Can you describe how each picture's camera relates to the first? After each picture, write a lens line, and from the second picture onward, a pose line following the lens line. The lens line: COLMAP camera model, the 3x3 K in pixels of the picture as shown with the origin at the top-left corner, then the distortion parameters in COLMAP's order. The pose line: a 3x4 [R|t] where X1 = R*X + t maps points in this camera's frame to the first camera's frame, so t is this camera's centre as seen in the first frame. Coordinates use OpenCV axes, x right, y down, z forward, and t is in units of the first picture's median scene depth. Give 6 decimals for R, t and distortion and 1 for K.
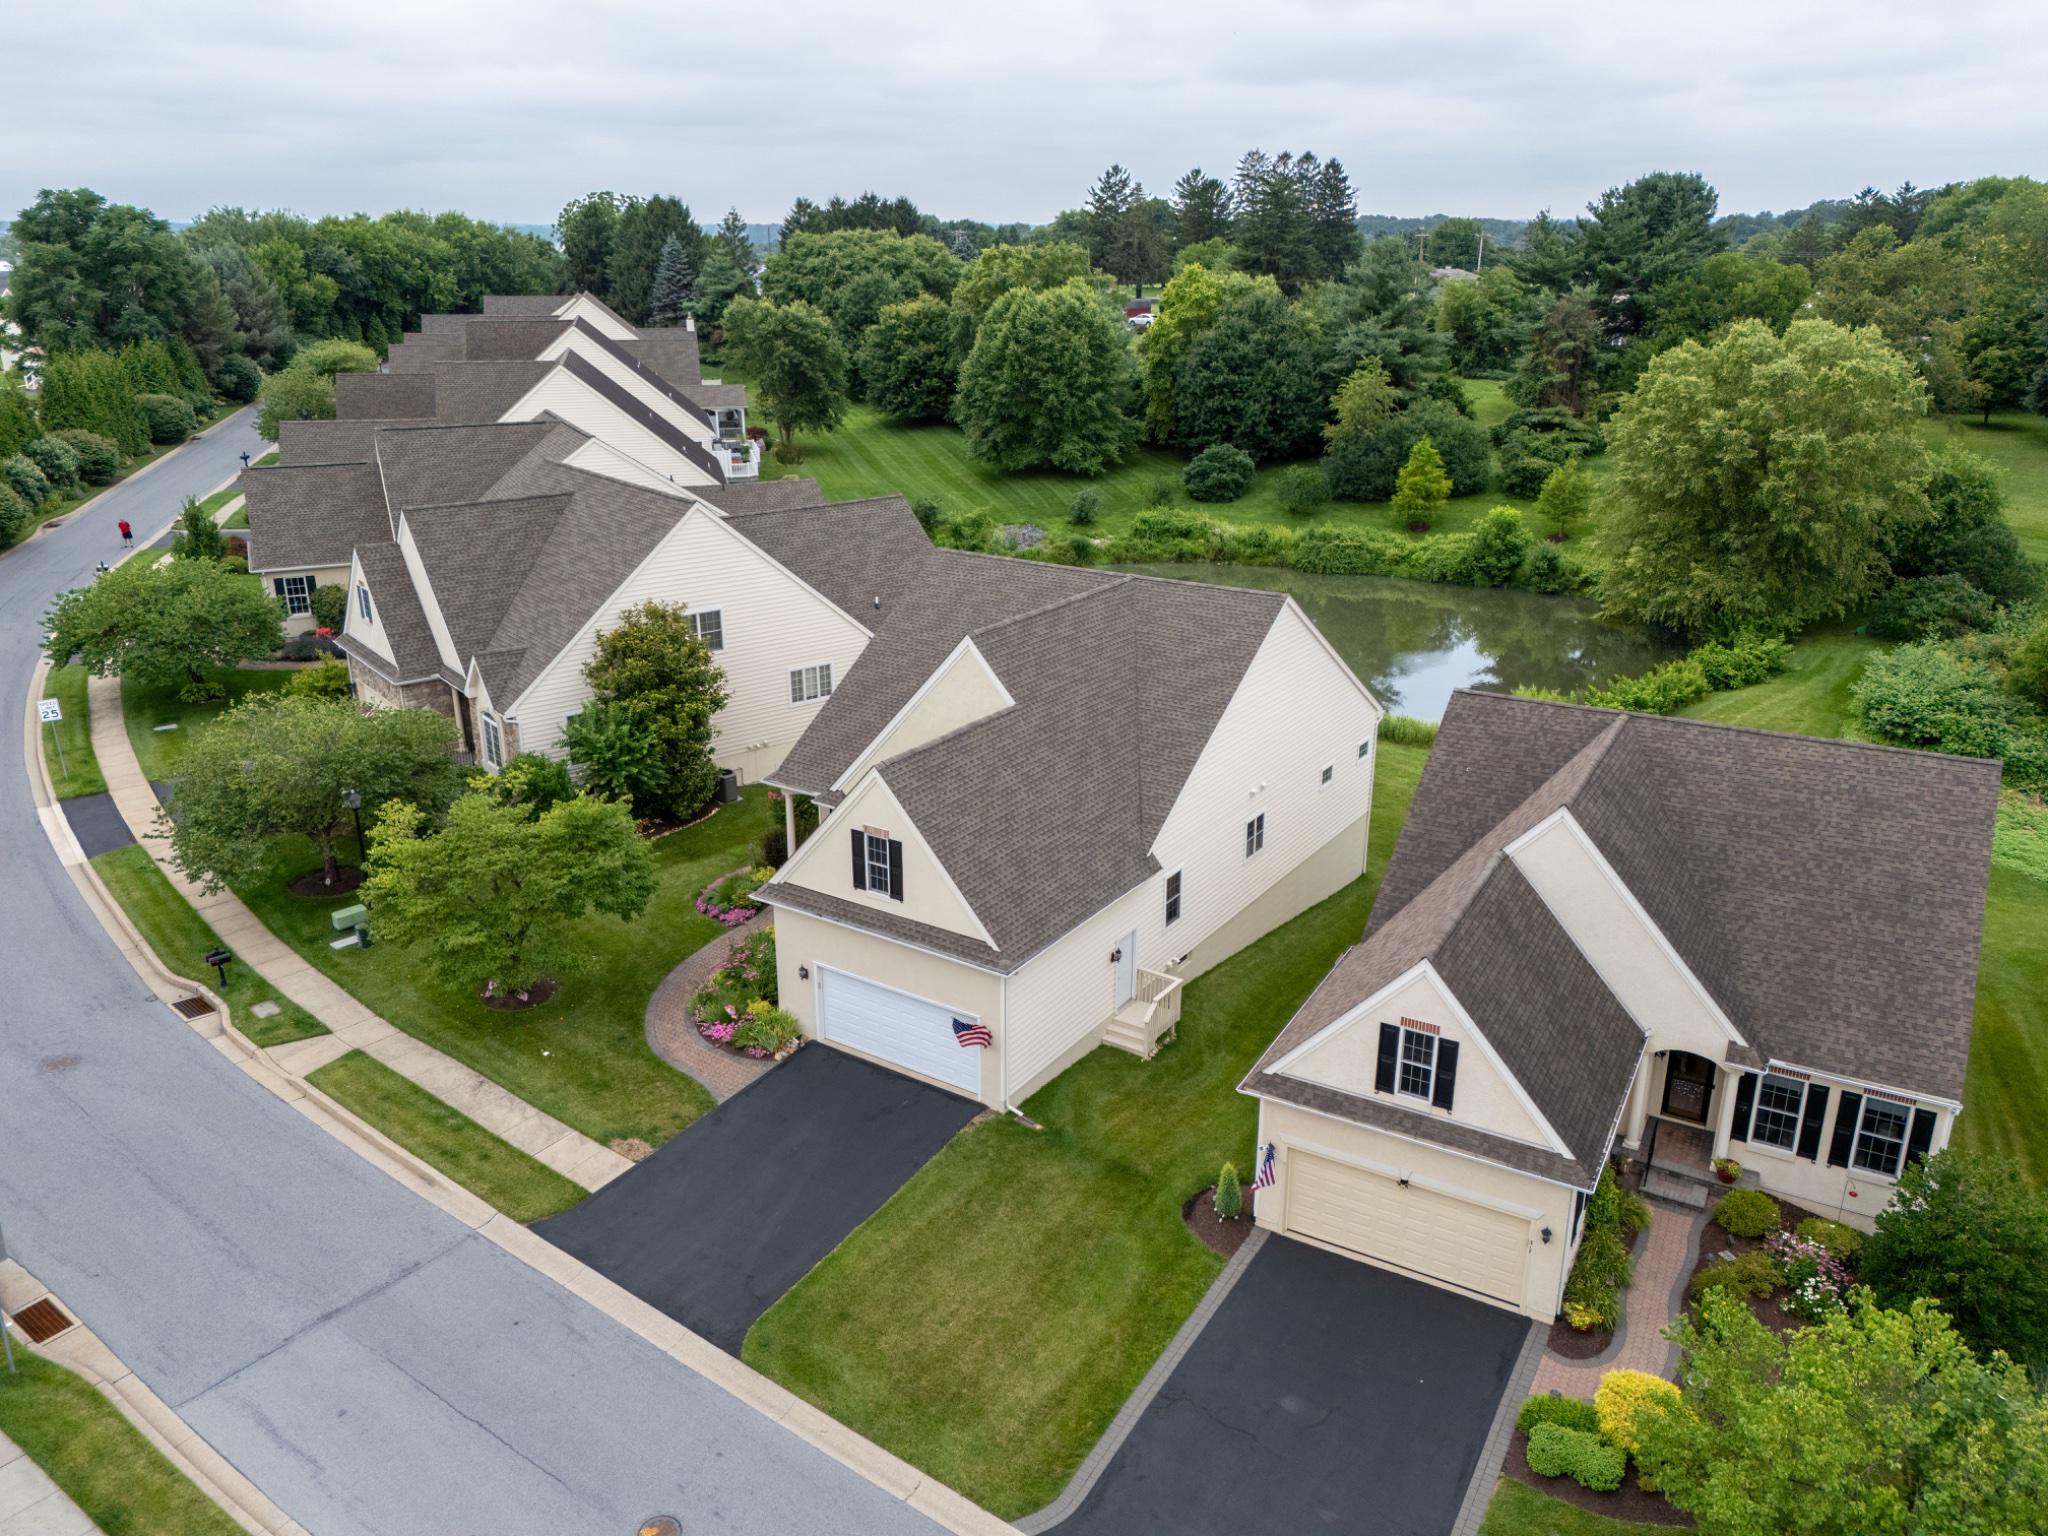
lens RADIAL K [[1496.3, 0, 1035.6], [0, 1496.3, 770.5], [0, 0, 1]] dist [0.082613, -0.082451]
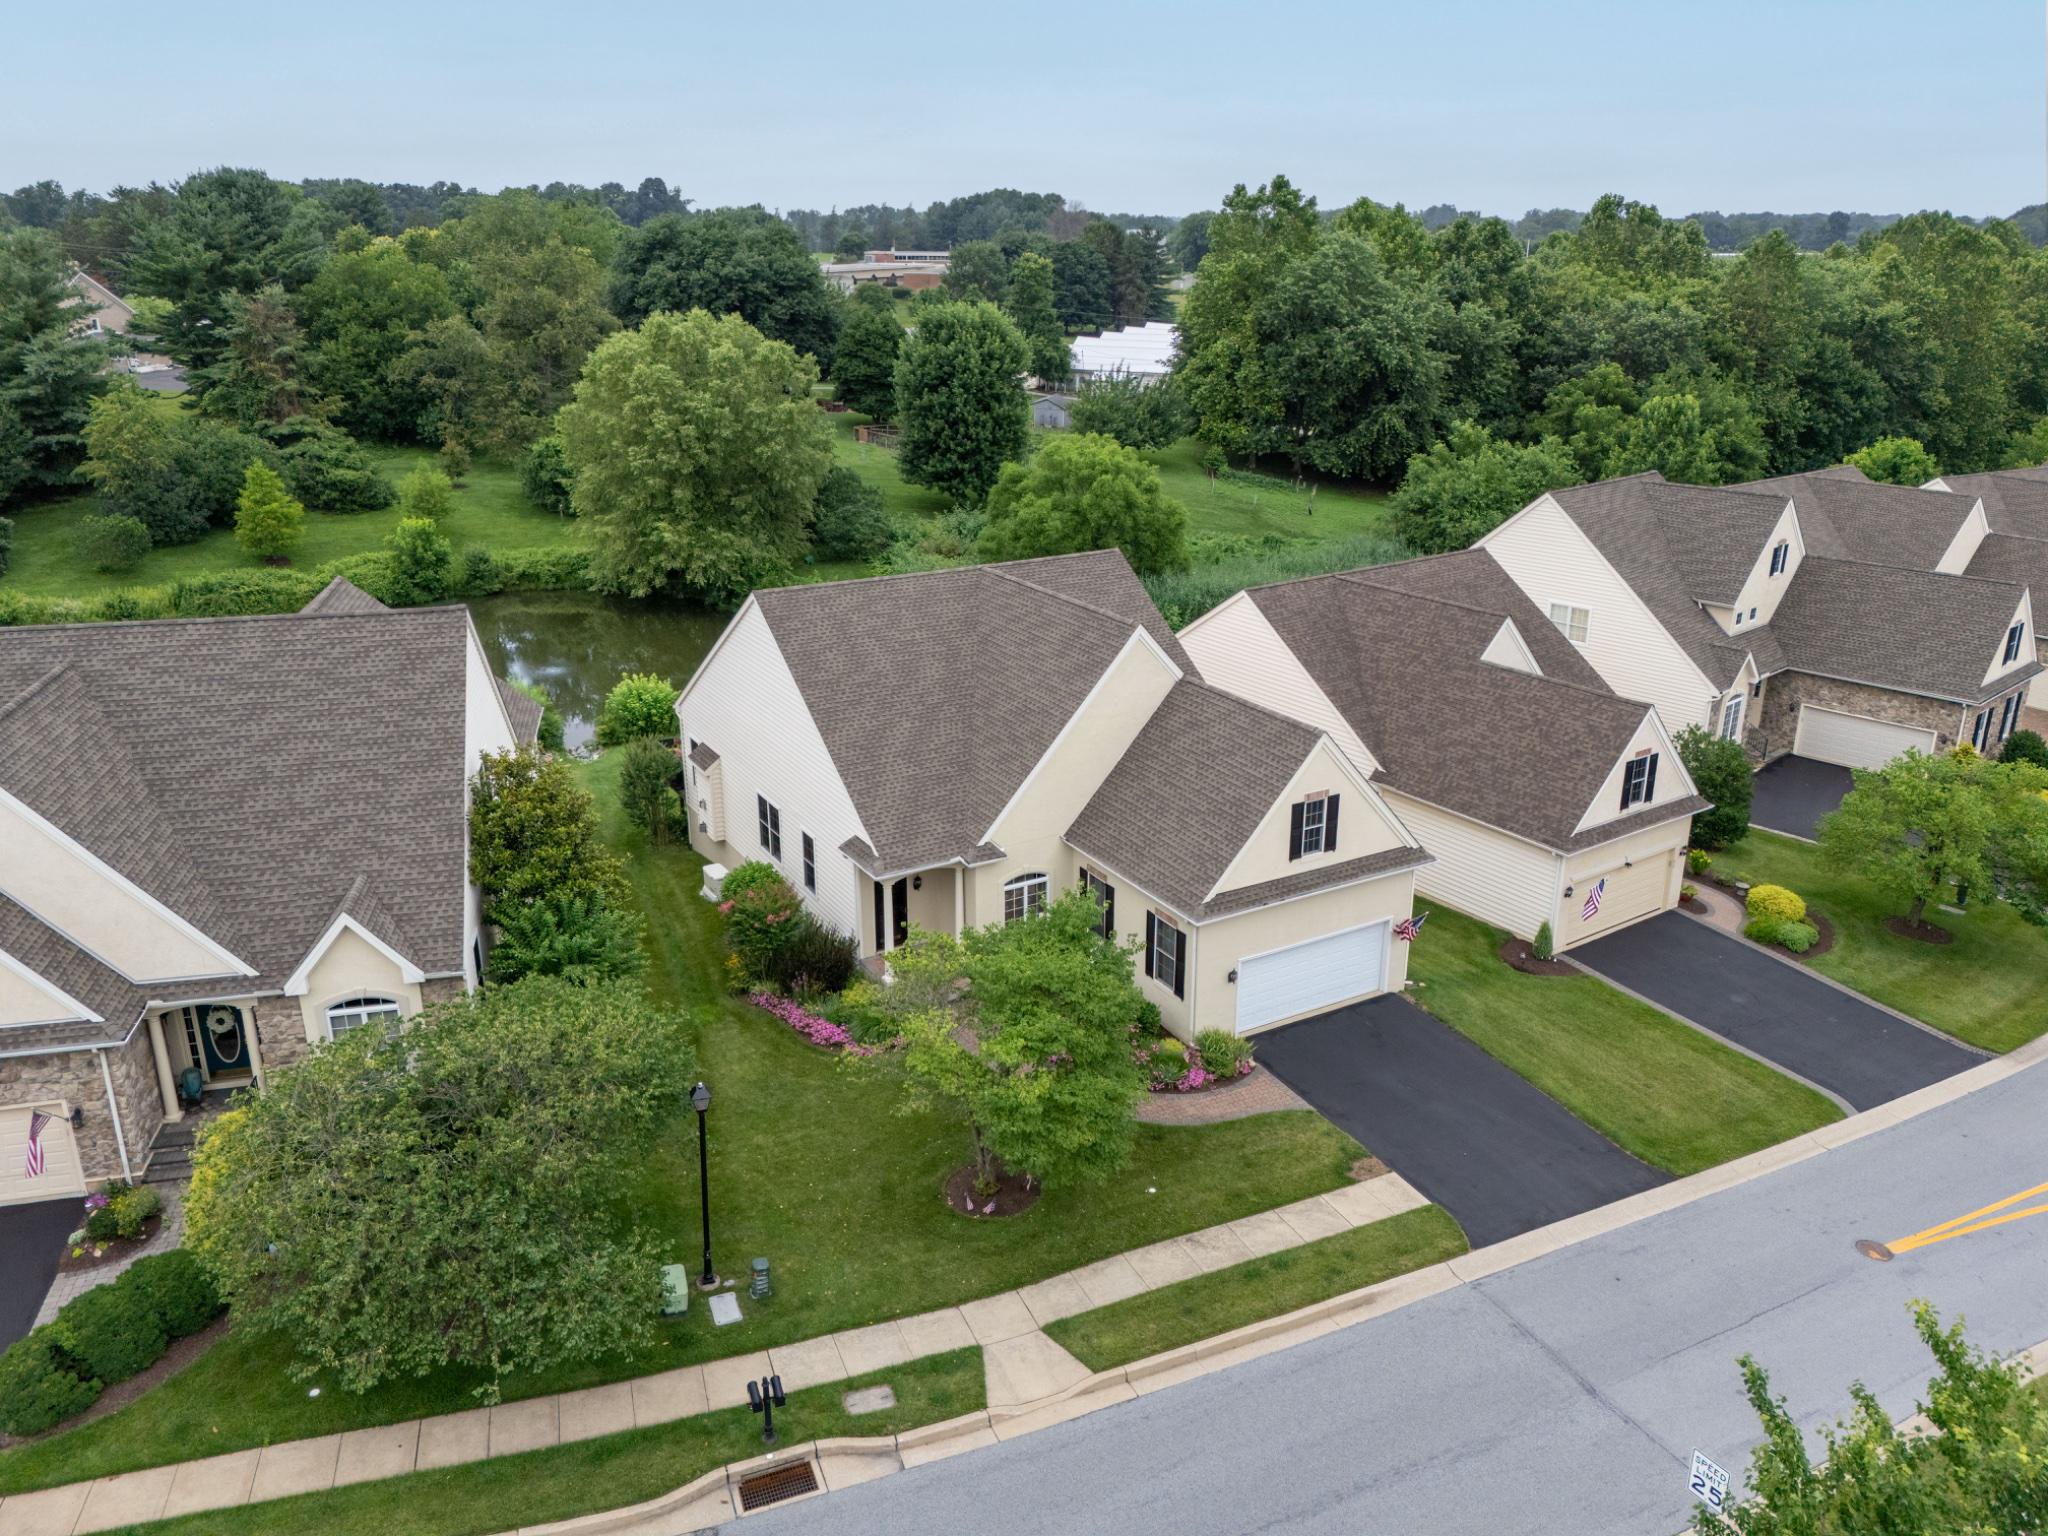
lens RADIAL K [[1476.7, 0, 1019.5], [0, 1476.7, 807.9], [0, 0, 1]] dist [0.033030, -0.000934]
pose [[0.436214, -0.322289, 0.840147, -0.316370], [0.300183, 0.932296, 0.201779, -0.065765], [-0.848297, 0.164179, 0.503426, 0.194072]]
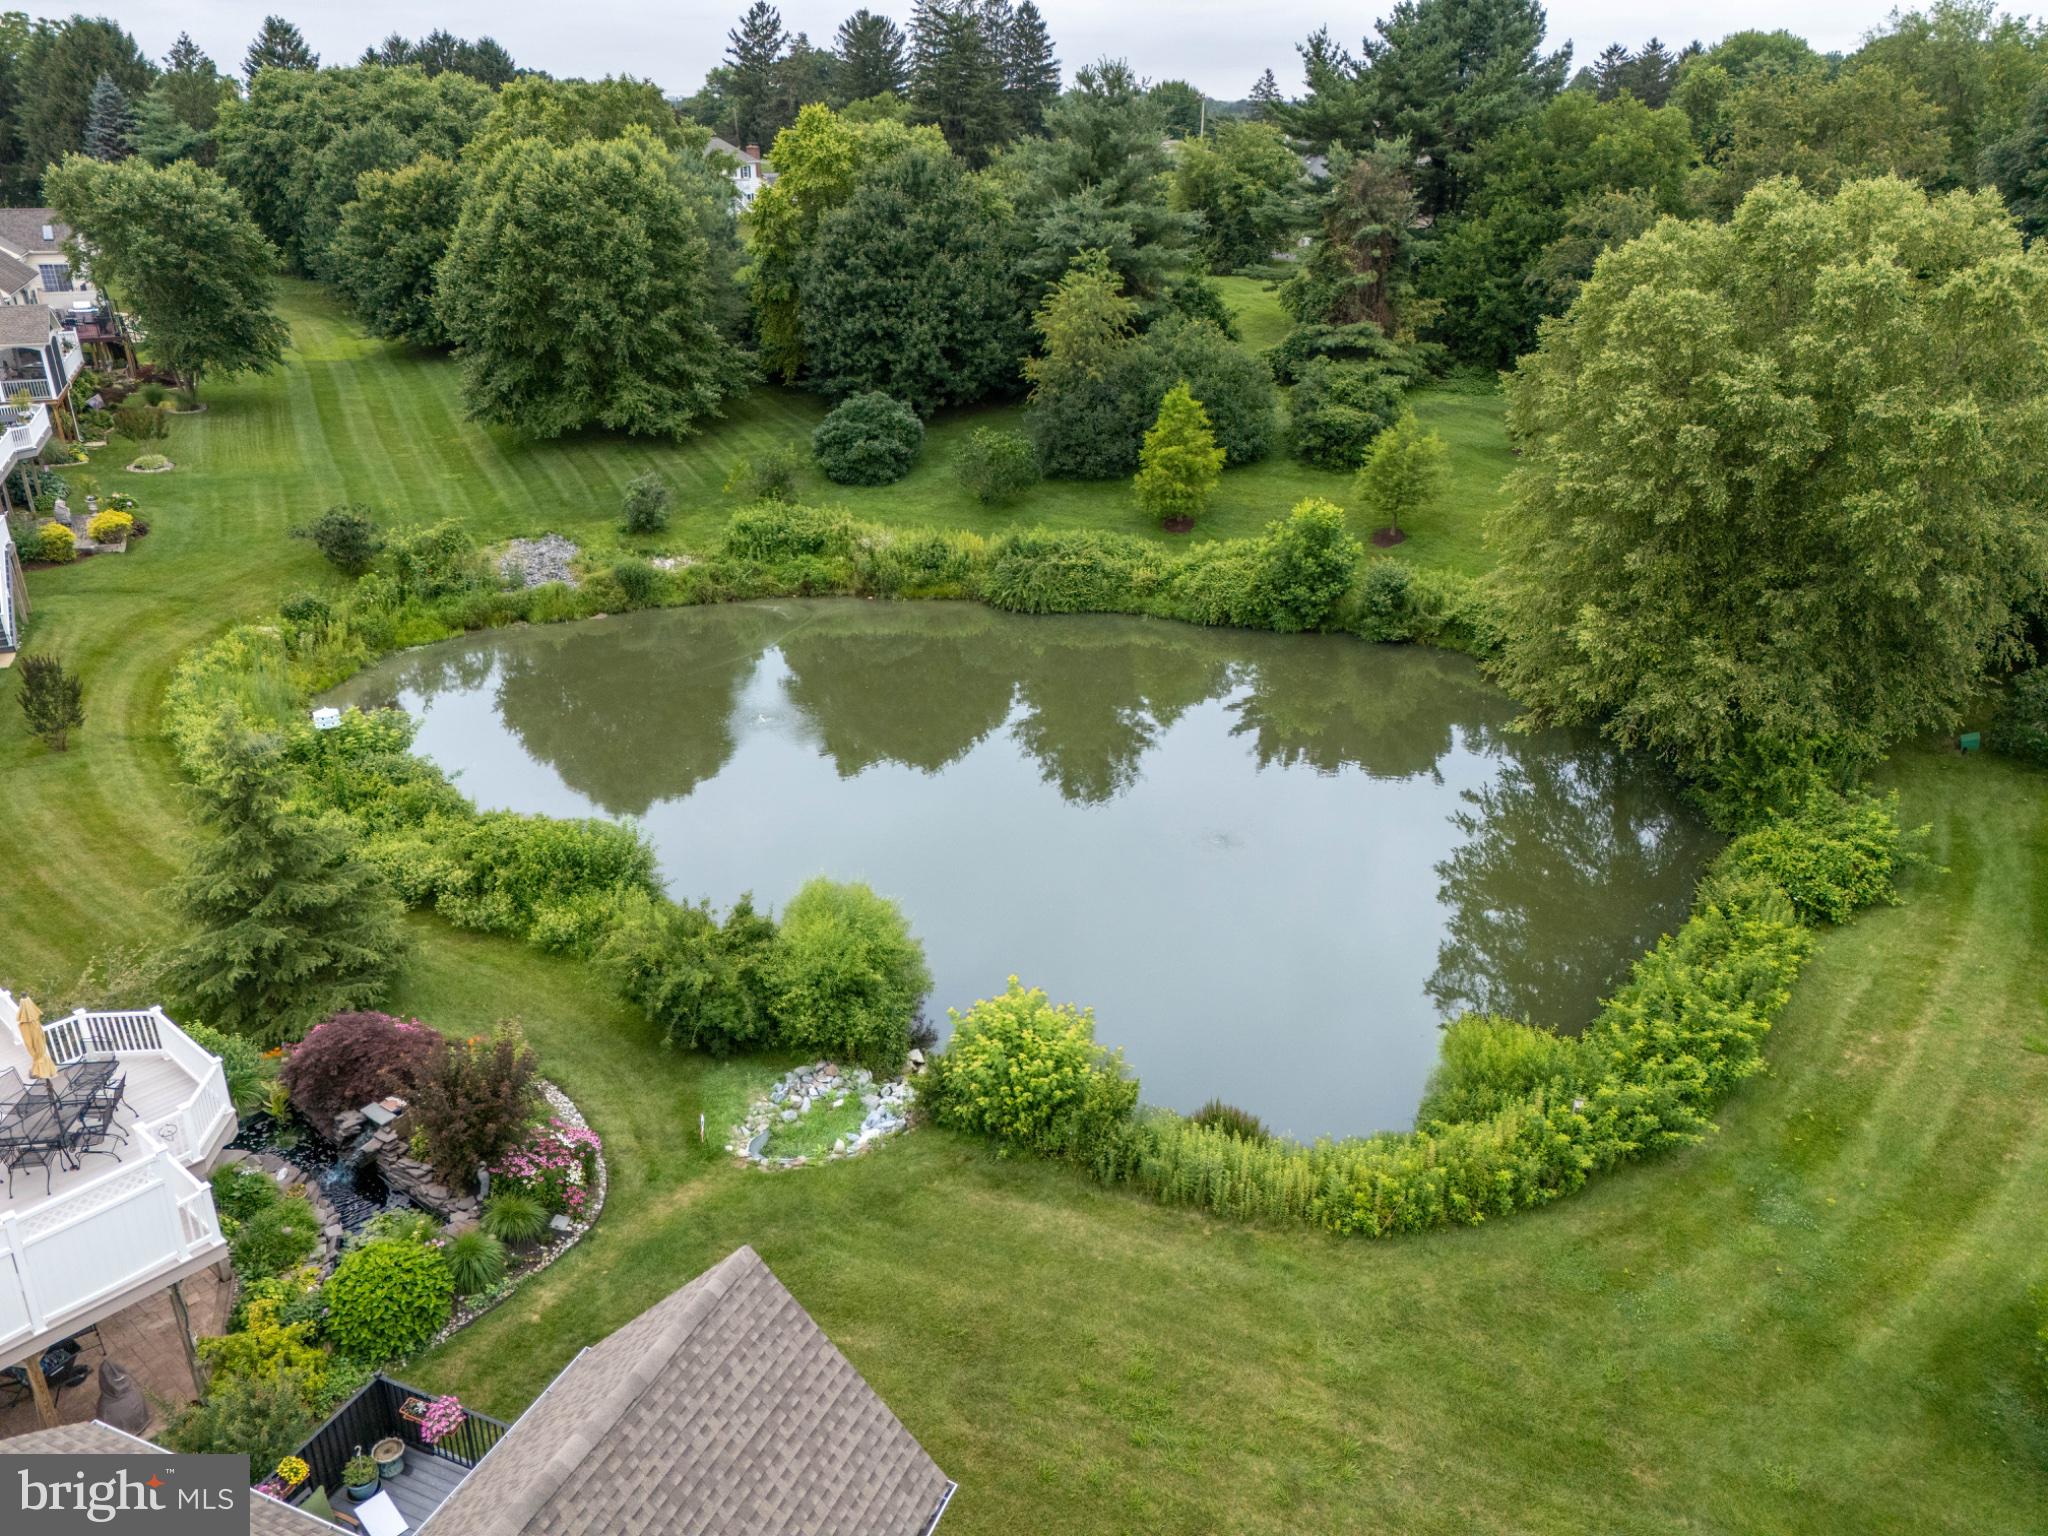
lens RADIAL K [[1496.3, 0, 1035.6], [0, 1496.3, 770.5], [0, 0, 1]] dist [0.082613, -0.082451]
pose [[0.983602, -0.069810, 0.166295, 0.075212], [0.058373, 0.995644, 0.072704, -0.098652], [-0.170646, -0.061804, 0.983392, 0.348290]]
